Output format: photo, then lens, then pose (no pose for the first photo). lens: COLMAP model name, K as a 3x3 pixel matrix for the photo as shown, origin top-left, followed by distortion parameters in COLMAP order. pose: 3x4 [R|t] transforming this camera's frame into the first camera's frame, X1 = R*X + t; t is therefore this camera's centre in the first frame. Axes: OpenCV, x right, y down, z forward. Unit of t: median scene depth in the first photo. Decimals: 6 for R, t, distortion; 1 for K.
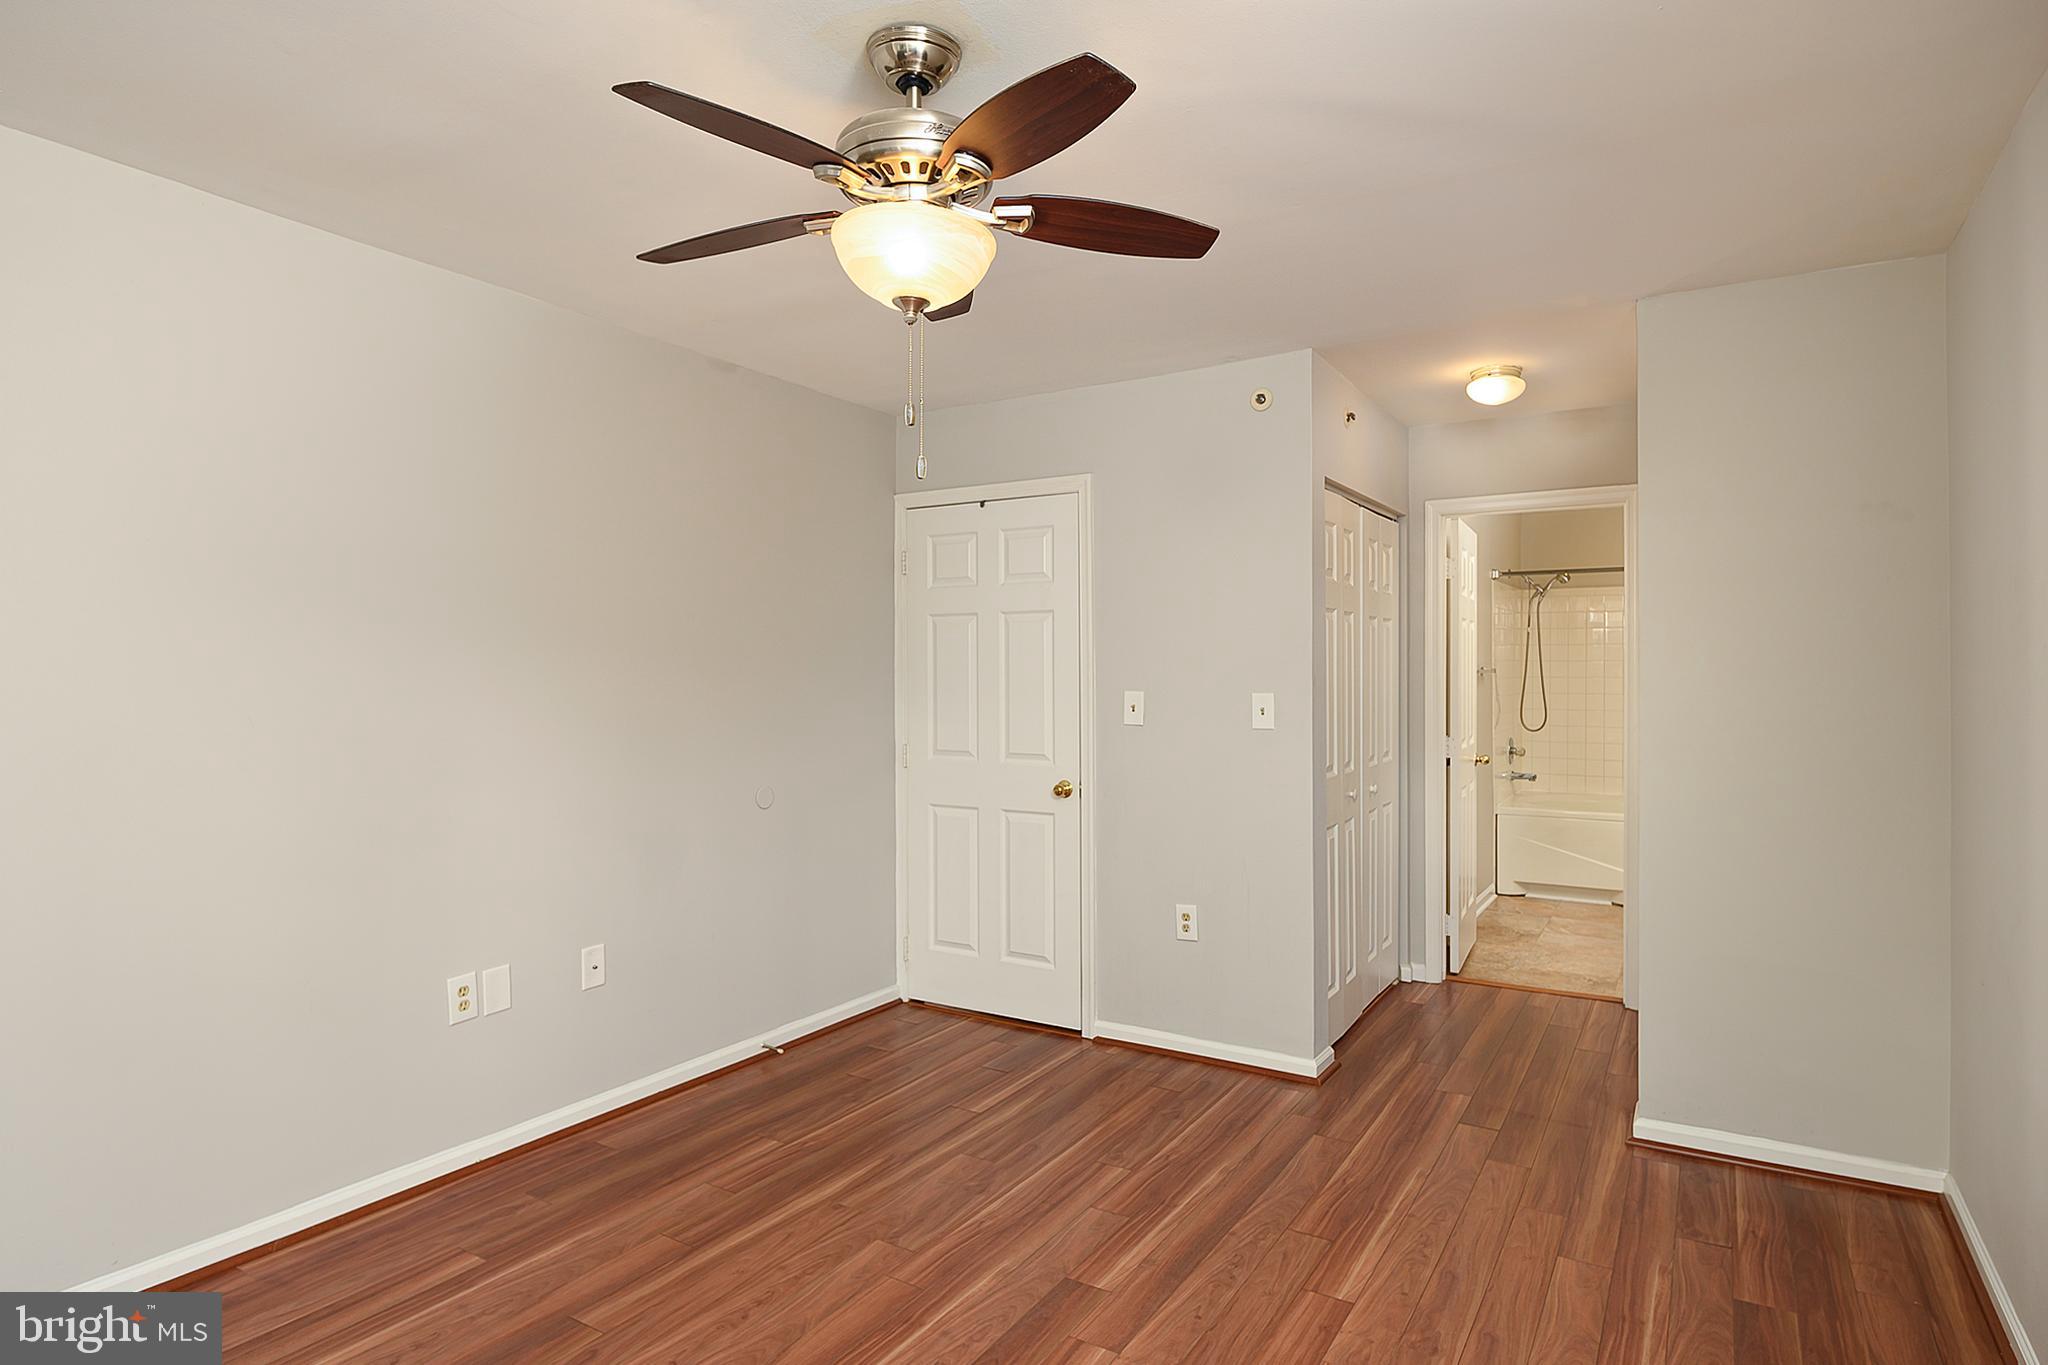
lens RADIAL K [[1124.3, 0, 1023.4], [0, 1124.3, 662.9], [0, 0, 1]] dist [-0.002956, -0.002163]
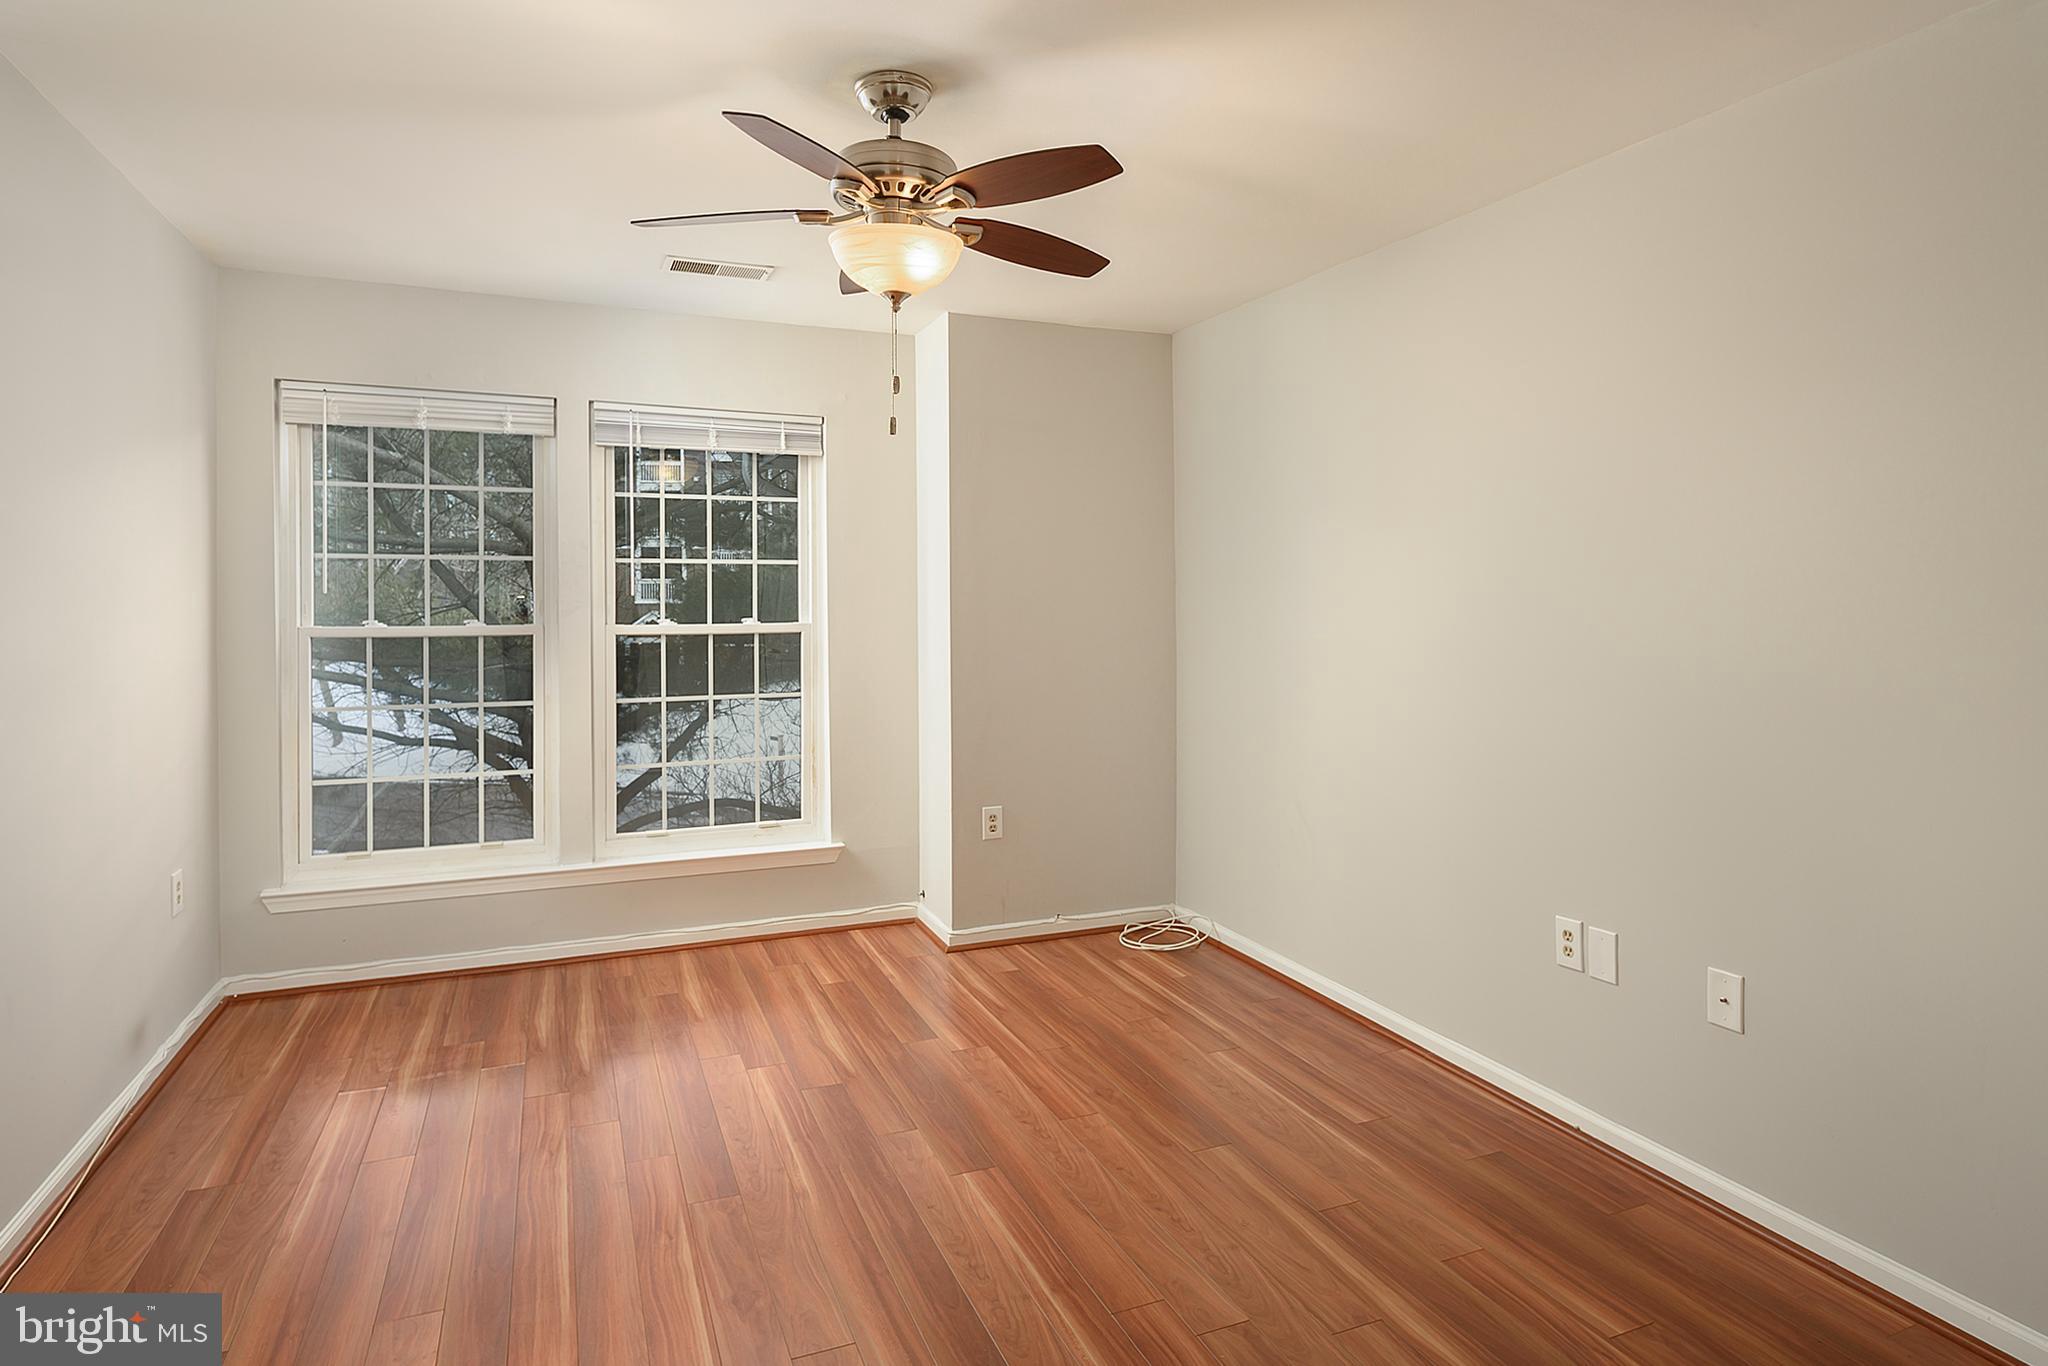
lens RADIAL K [[1125.5, 0, 1020.4], [0, 1125.5, 603.0], [0, 0, 1]] dist [0.002561, 0.000127]
pose [[-0.580745, 0.002830, -0.814081, 0.568512], [0.004499, 0.999990, 0.000266, 0.014012], [0.814073, -0.003508, -0.580752, 1.259881]]
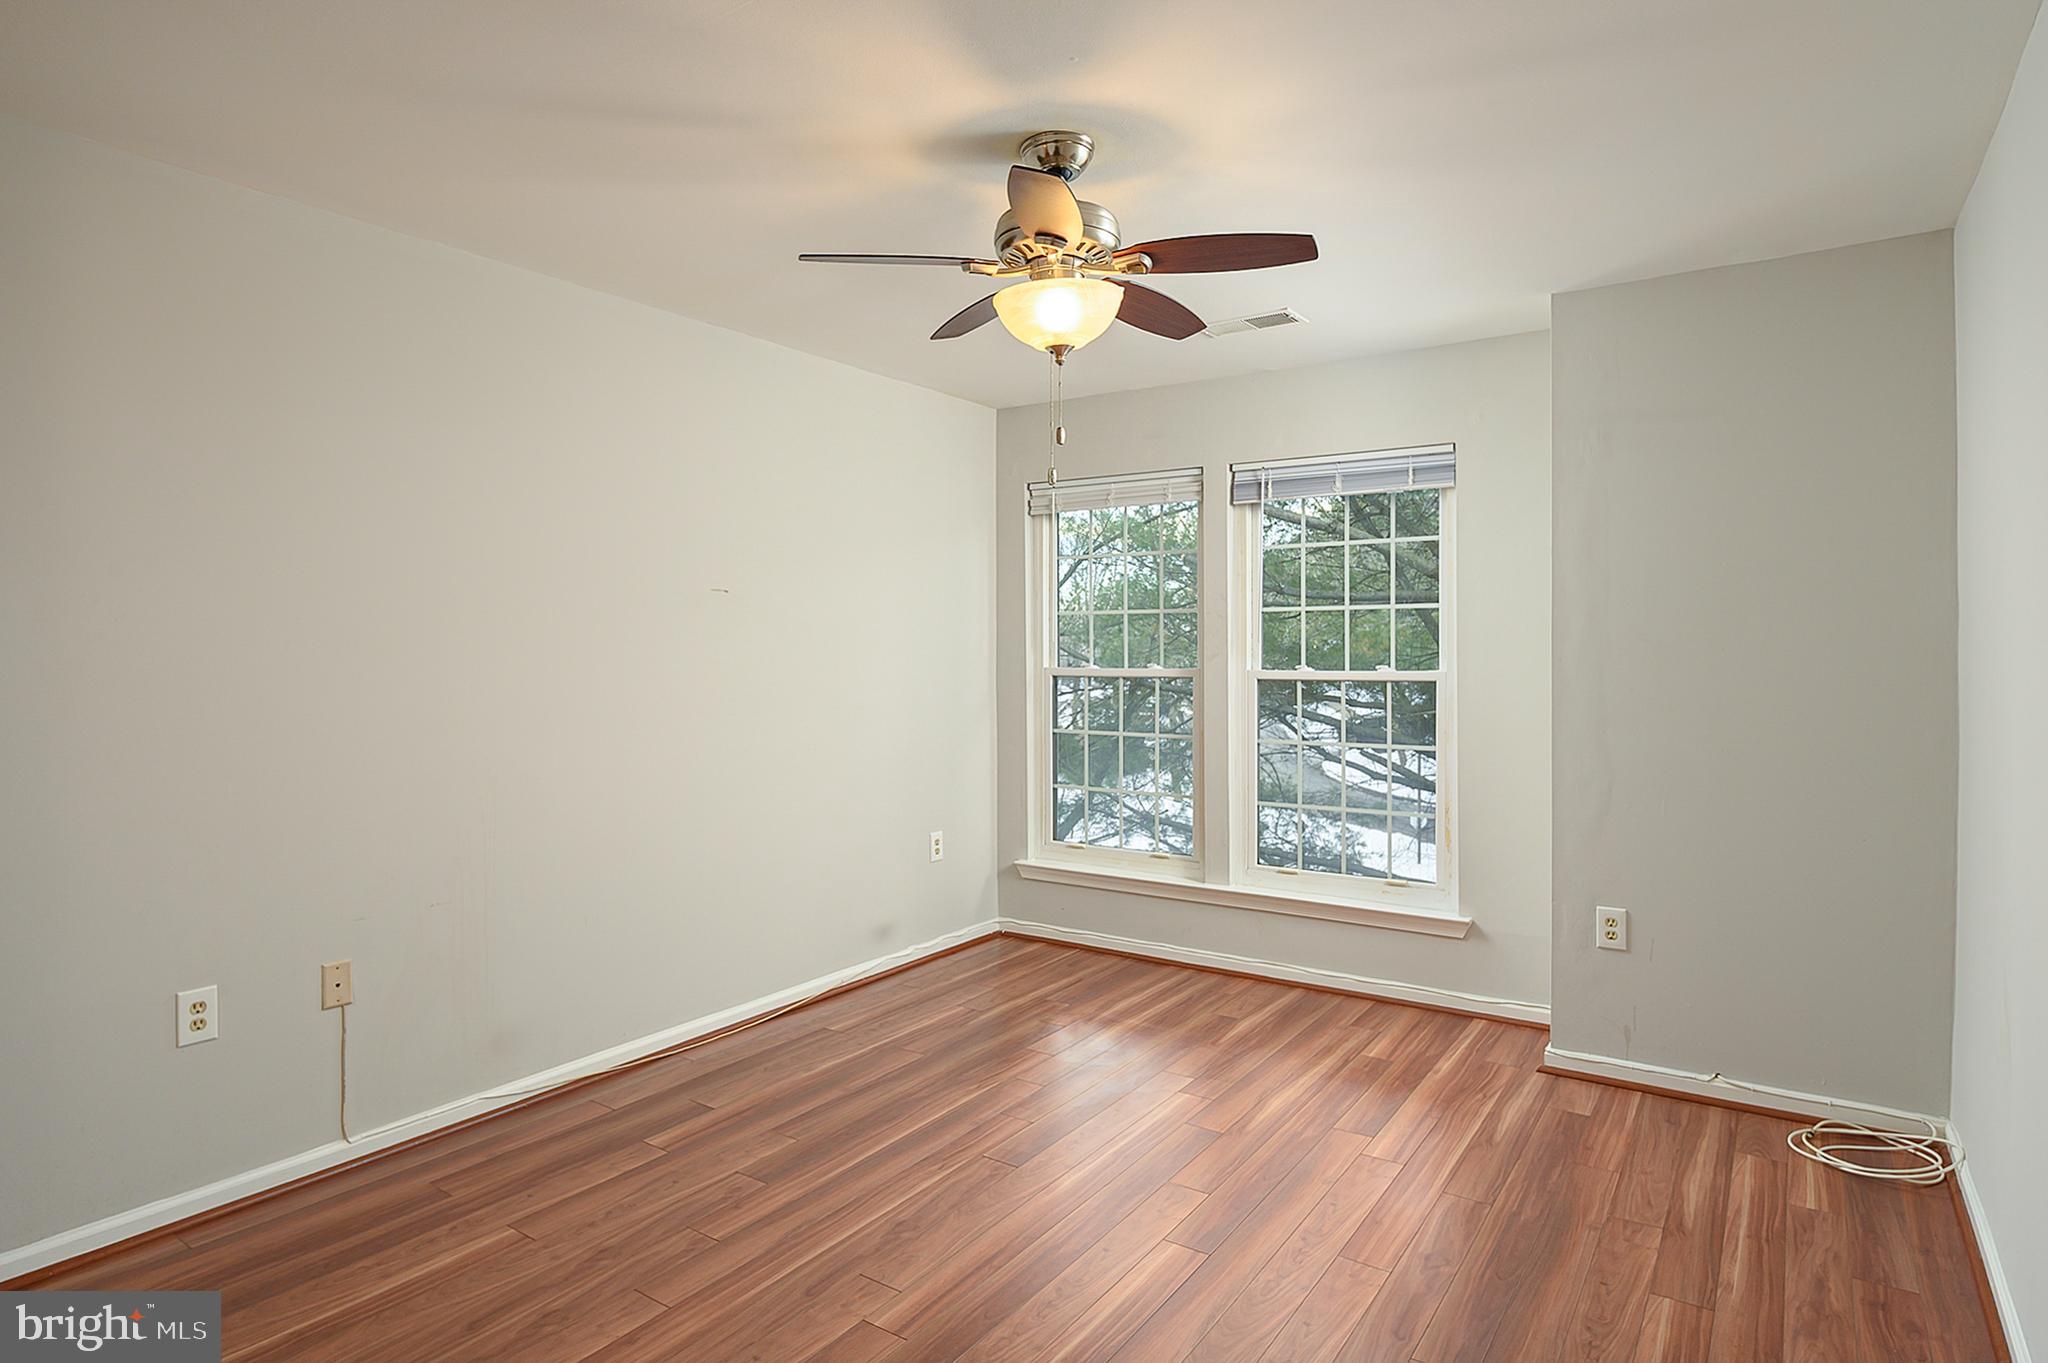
lens RADIAL K [[1124.3, 0, 1023.4], [0, 1124.3, 661.9], [0, 0, 1]] dist [-0.002956, -0.002163]
pose [[-0.999043, -0.000201, 0.043748, -0.085431], [0.000053, 0.999983, 0.005813, 0.020566], [-0.043748, 0.005810, -0.999026, 1.570541]]
